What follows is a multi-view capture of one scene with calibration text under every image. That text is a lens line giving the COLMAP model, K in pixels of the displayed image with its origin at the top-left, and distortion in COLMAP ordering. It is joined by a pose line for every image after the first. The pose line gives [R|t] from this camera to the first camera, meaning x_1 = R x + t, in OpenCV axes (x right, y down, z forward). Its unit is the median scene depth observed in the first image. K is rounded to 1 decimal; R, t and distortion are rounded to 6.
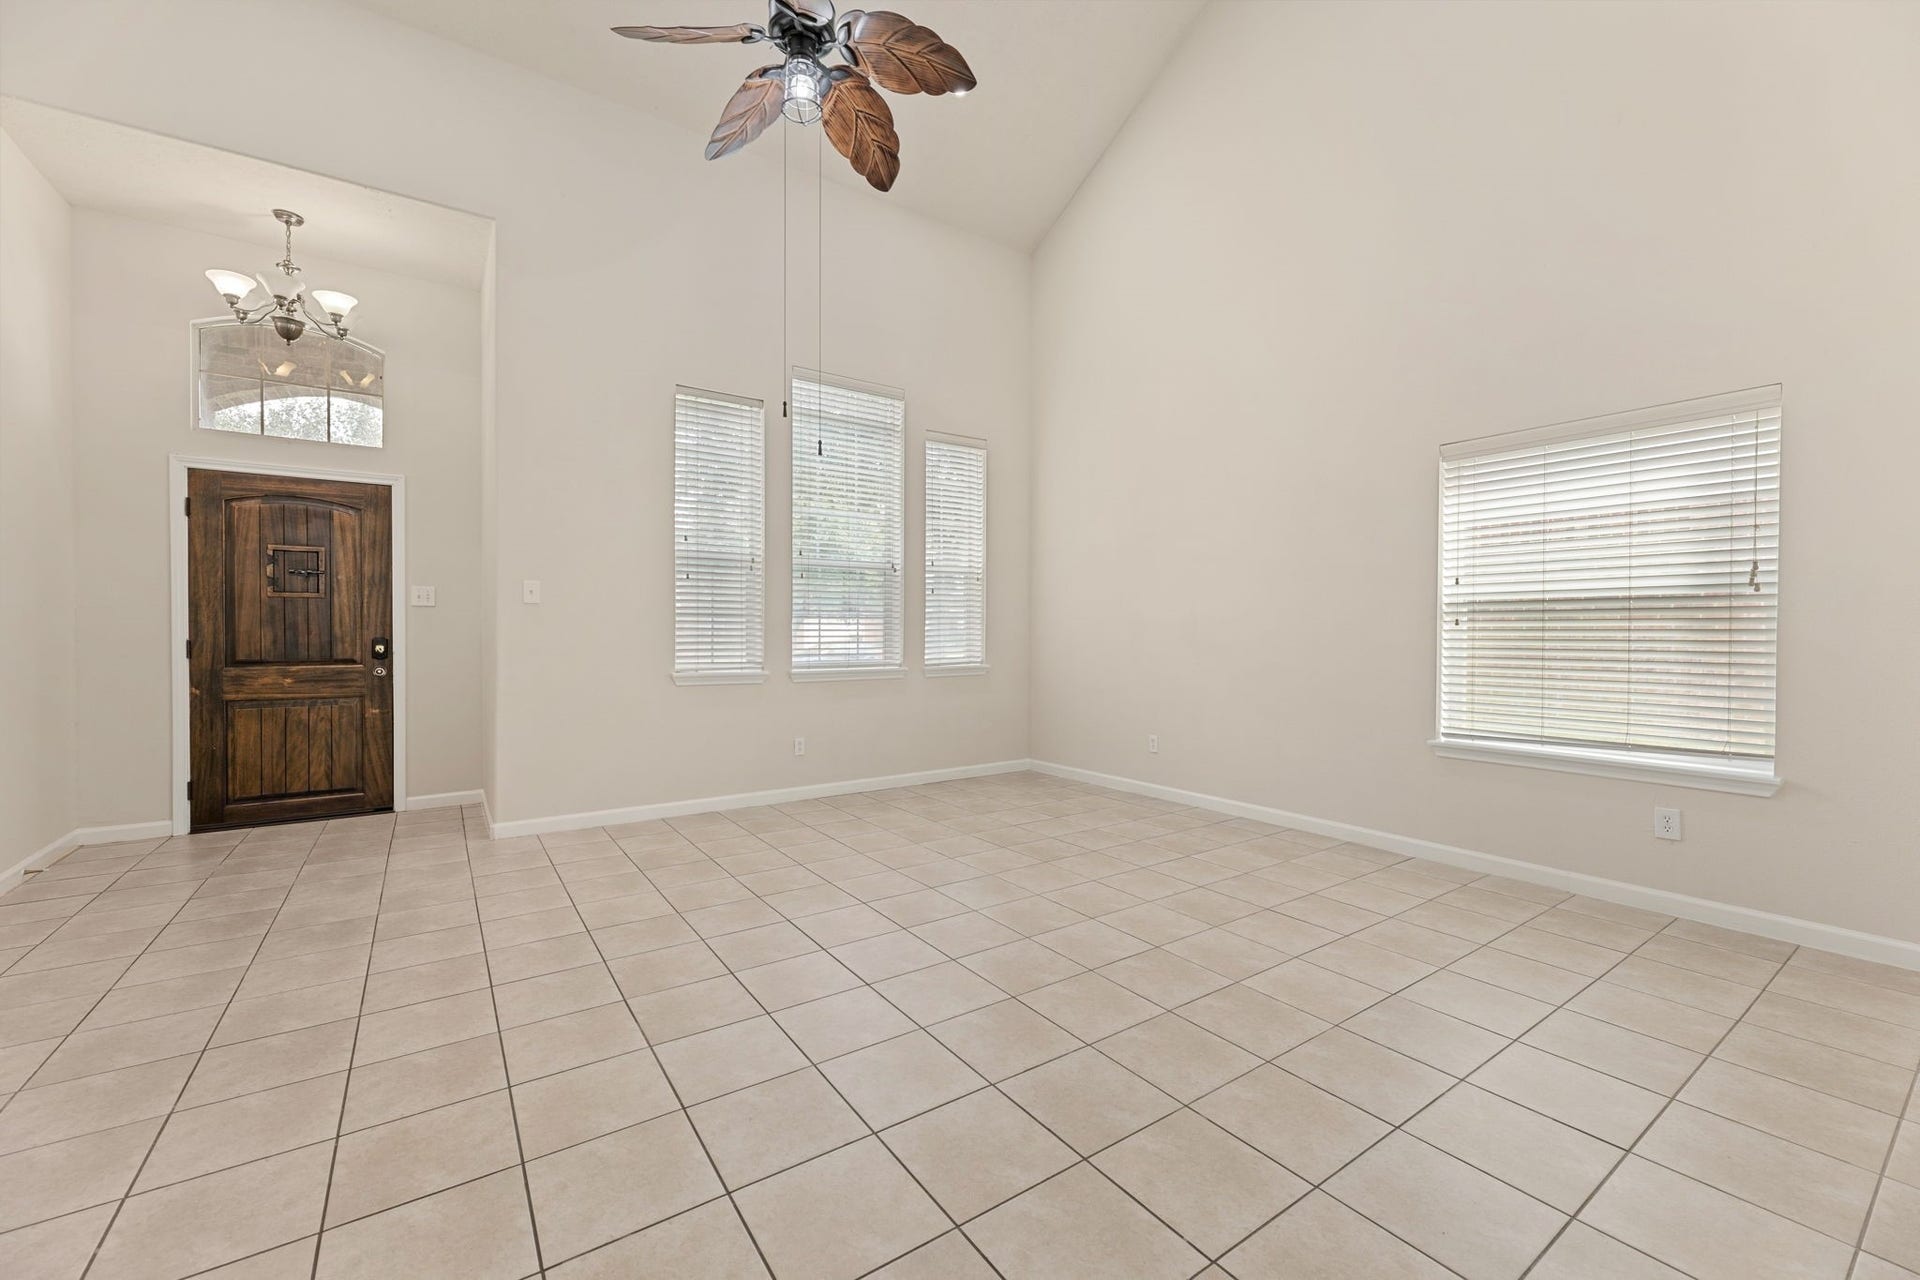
lens RADIAL K [[775.3, 0, 965.4], [0, 775.3, 638.4], [0, 0, 1]] dist [-0.000427, -0.000204]
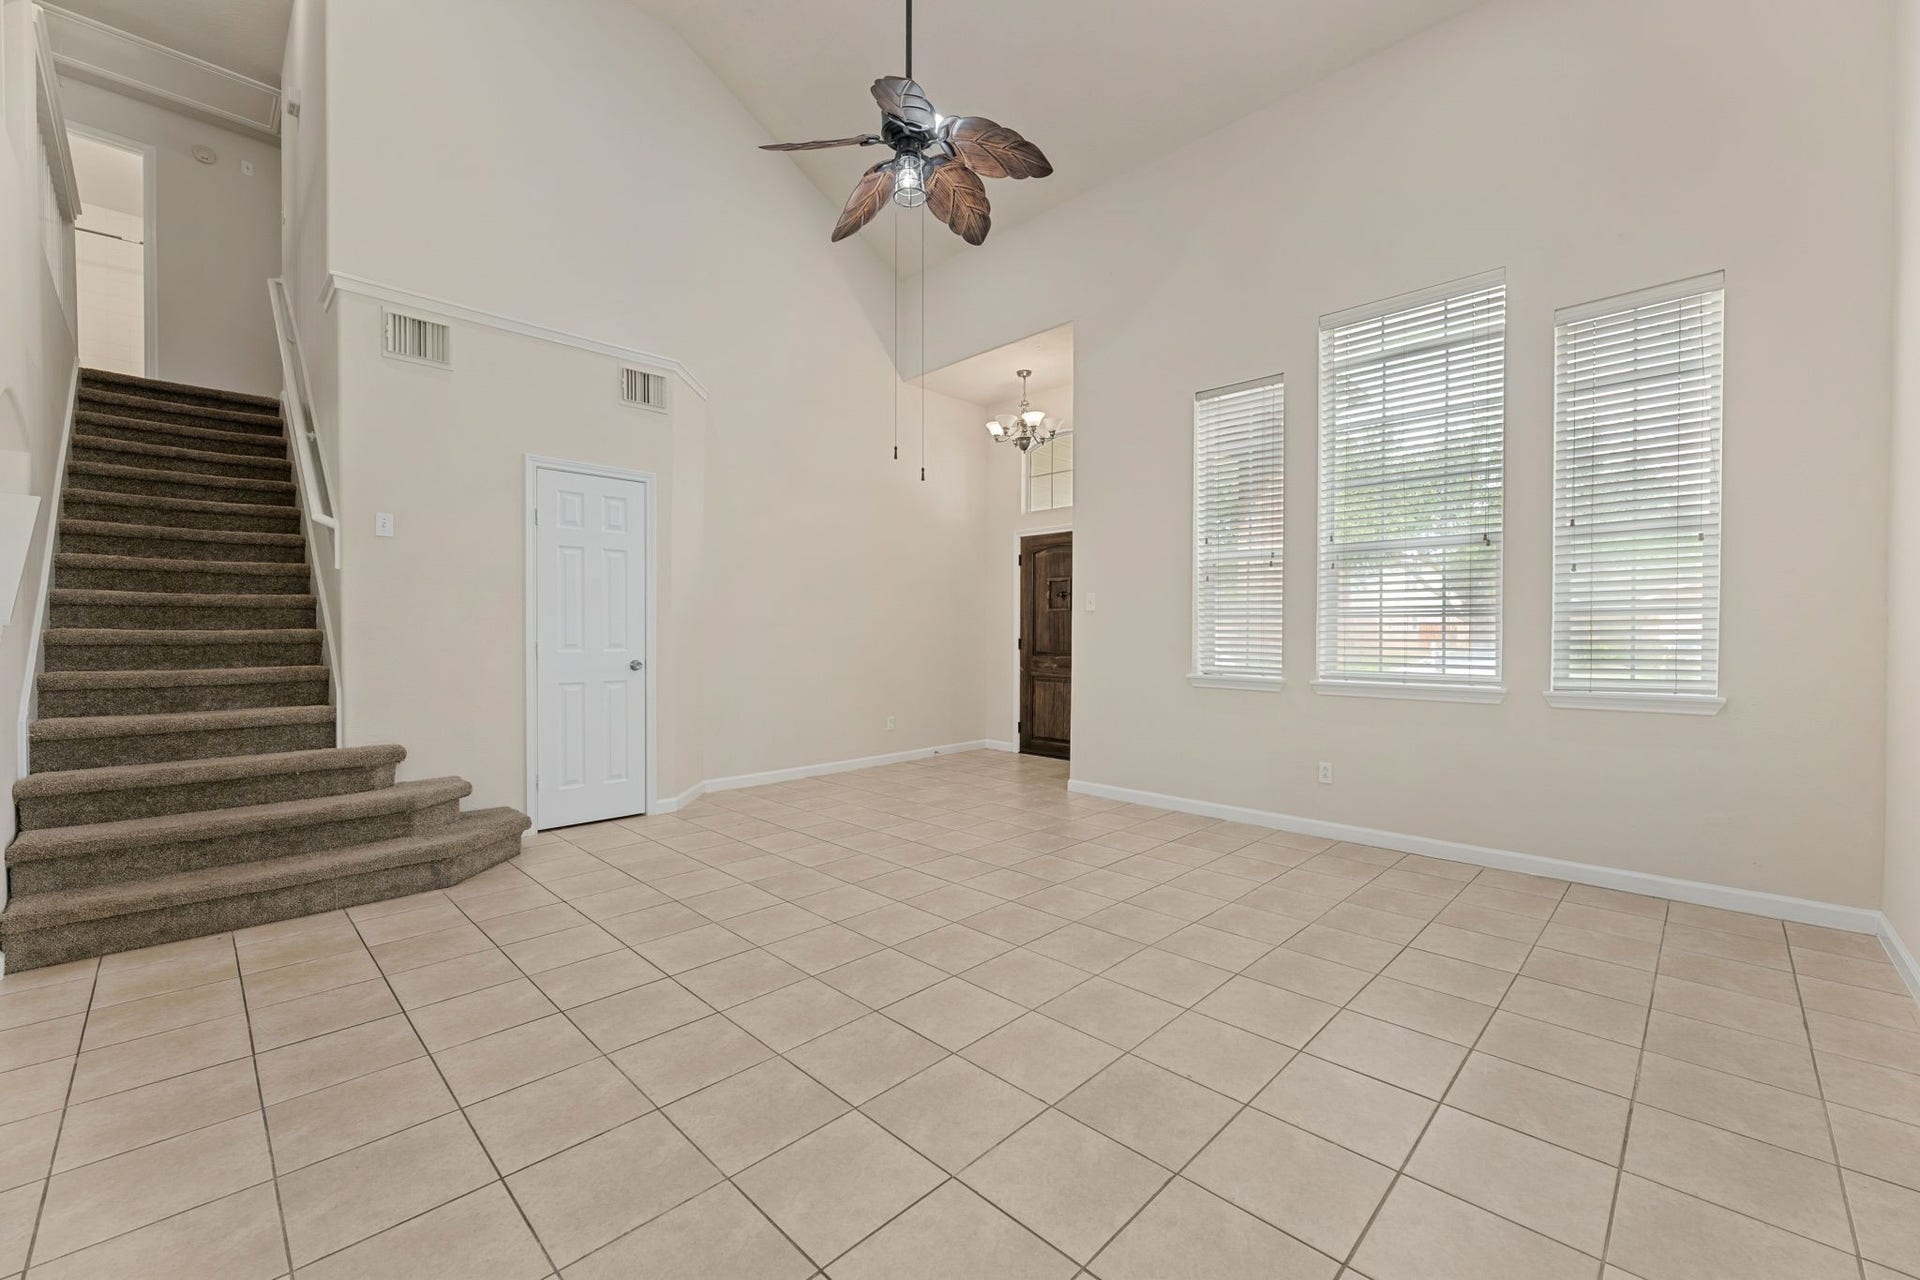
lens RADIAL K [[775.3, 0, 957.4], [0, 775.3, 634.8], [0, 0, 1]] dist [-0.000427, -0.000204]
pose [[0.174376, 0.001114, -0.984679, 0.642608], [-0.014820, 0.999889, -0.001494, -0.001394], [0.984568, 0.014853, 0.174373, 0.567499]]
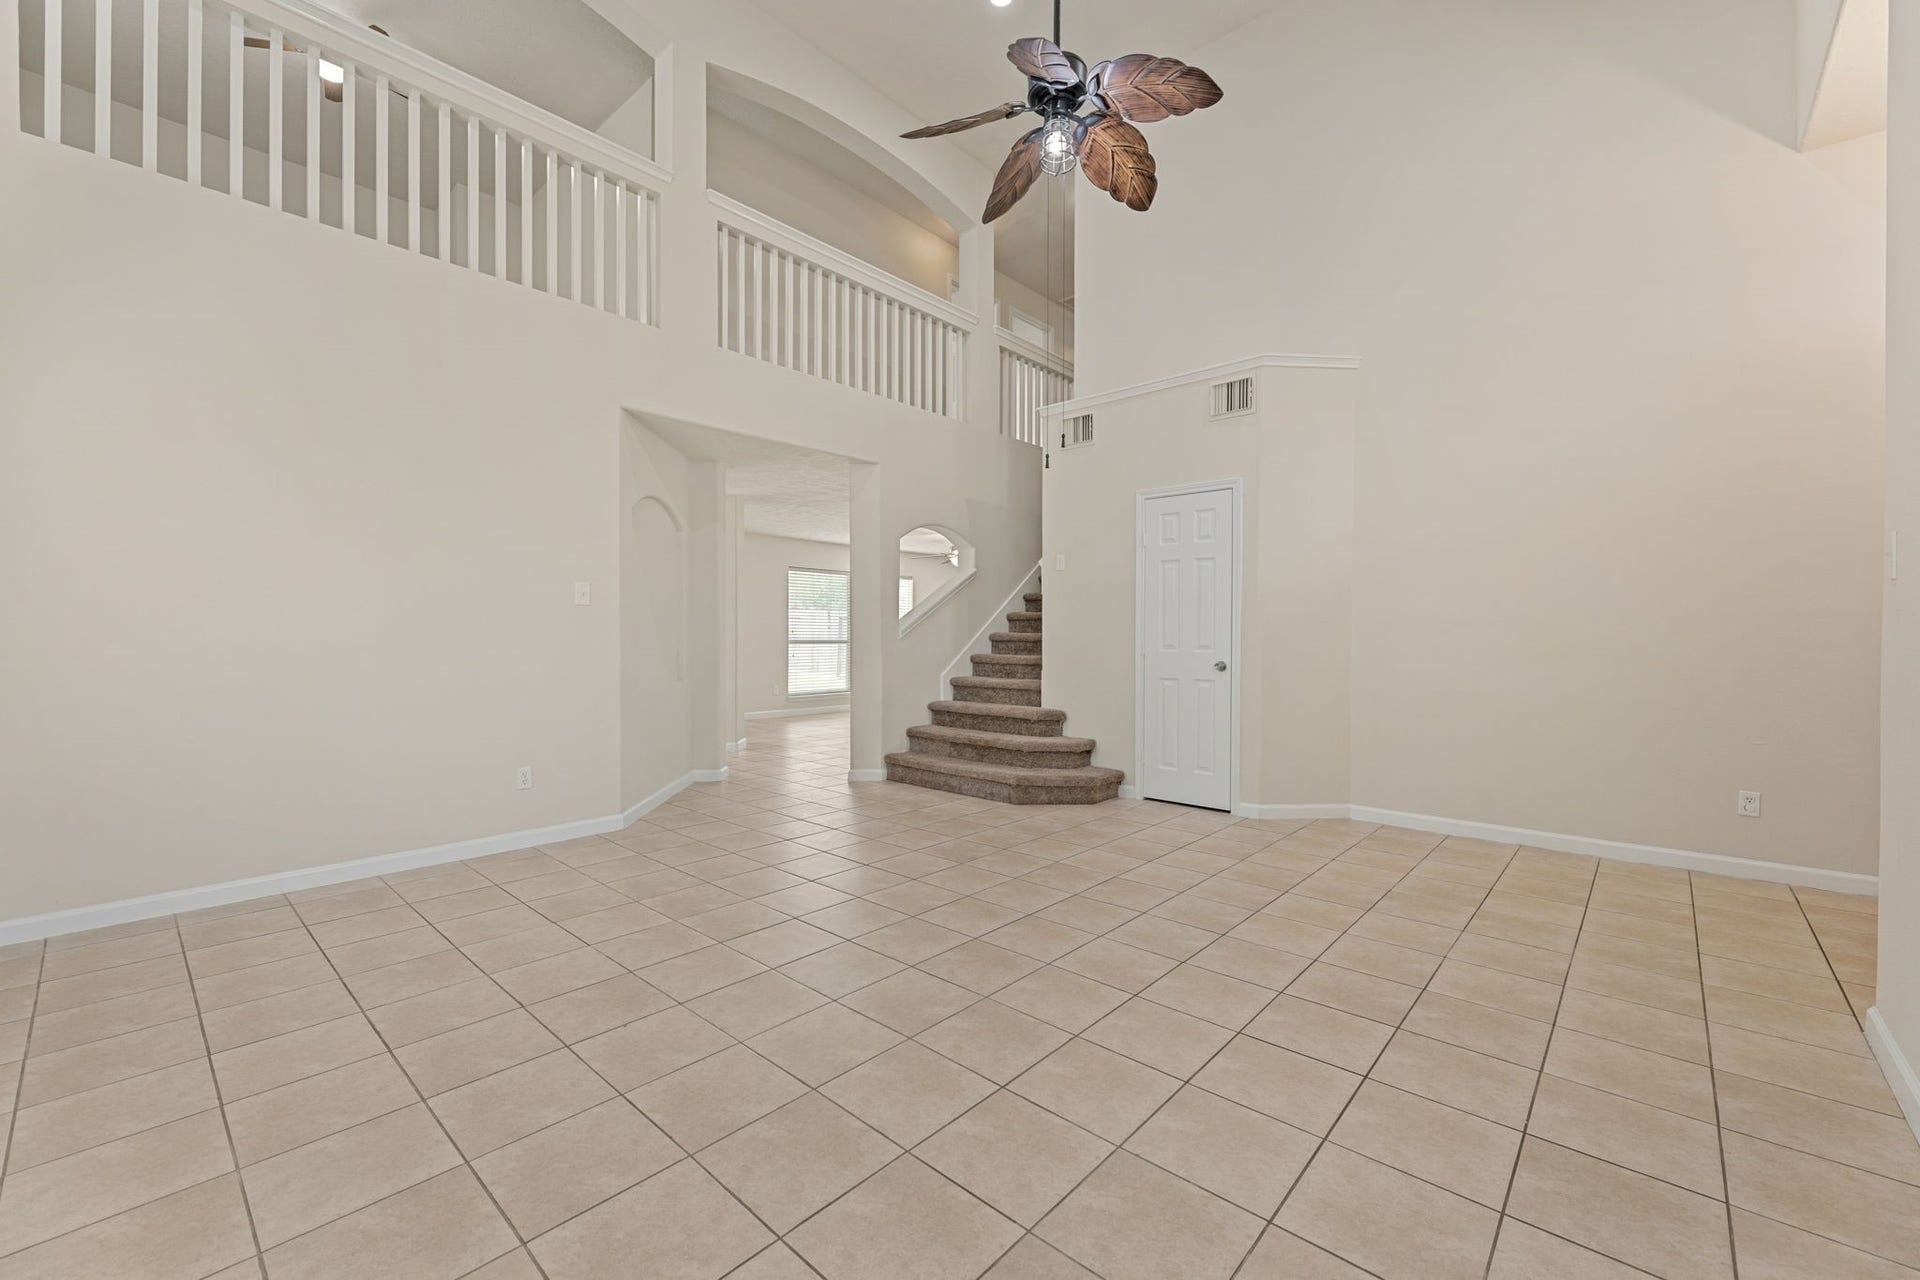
lens RADIAL K [[775.3, 0, 963.4], [0, 775.3, 640.8], [0, 0, 1]] dist [-0.000427, -0.000204]
pose [[-0.973948, -0.002182, -0.226761, 0.112378], [-0.008236, 0.999634, 0.025758, -0.017413], [0.226622, 0.026954, -0.973610, 1.339897]]
